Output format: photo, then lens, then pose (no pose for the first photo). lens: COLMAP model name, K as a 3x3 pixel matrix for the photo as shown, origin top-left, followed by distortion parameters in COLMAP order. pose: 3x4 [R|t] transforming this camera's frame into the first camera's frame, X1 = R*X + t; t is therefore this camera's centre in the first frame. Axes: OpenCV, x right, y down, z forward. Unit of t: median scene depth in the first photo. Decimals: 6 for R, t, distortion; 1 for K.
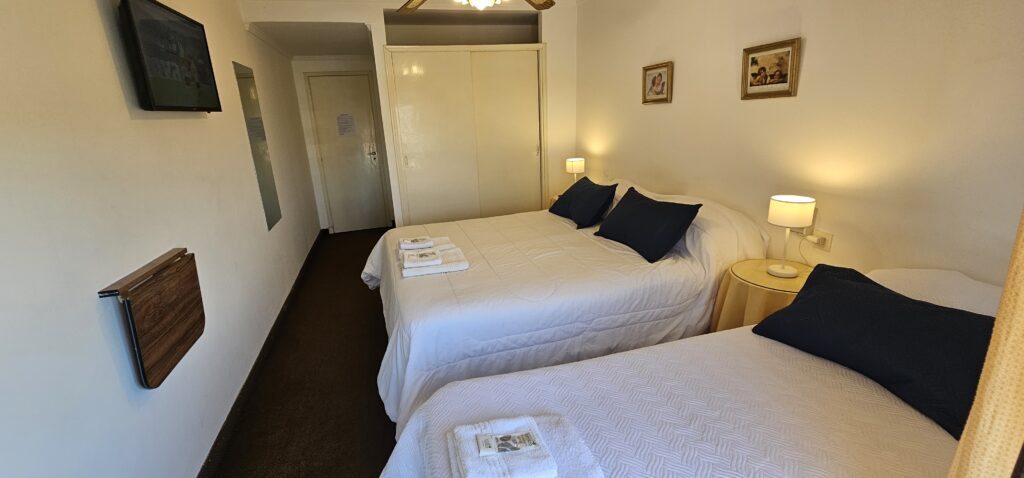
lens RADIAL K [[423.8, 0, 507.4], [0, 423.8, 235.1], [0, 0, 1]] dist [0.000193, -0.000136]
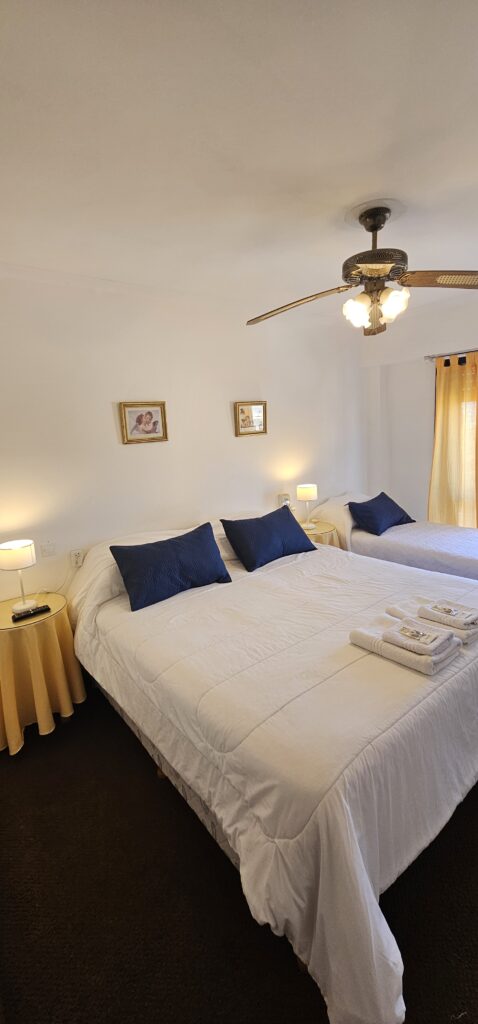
lens RADIAL K [[423.8, 0, 249.7], [0, 423.8, 494.2], [0, 0, 1]] dist [0.000193, -0.000136]
pose [[-0.372242, -0.081045, 0.924591, -0.770447], [0.326807, 0.920938, 0.212298, -0.429256], [-0.868696, 0.381189, -0.316325, 1.482636]]
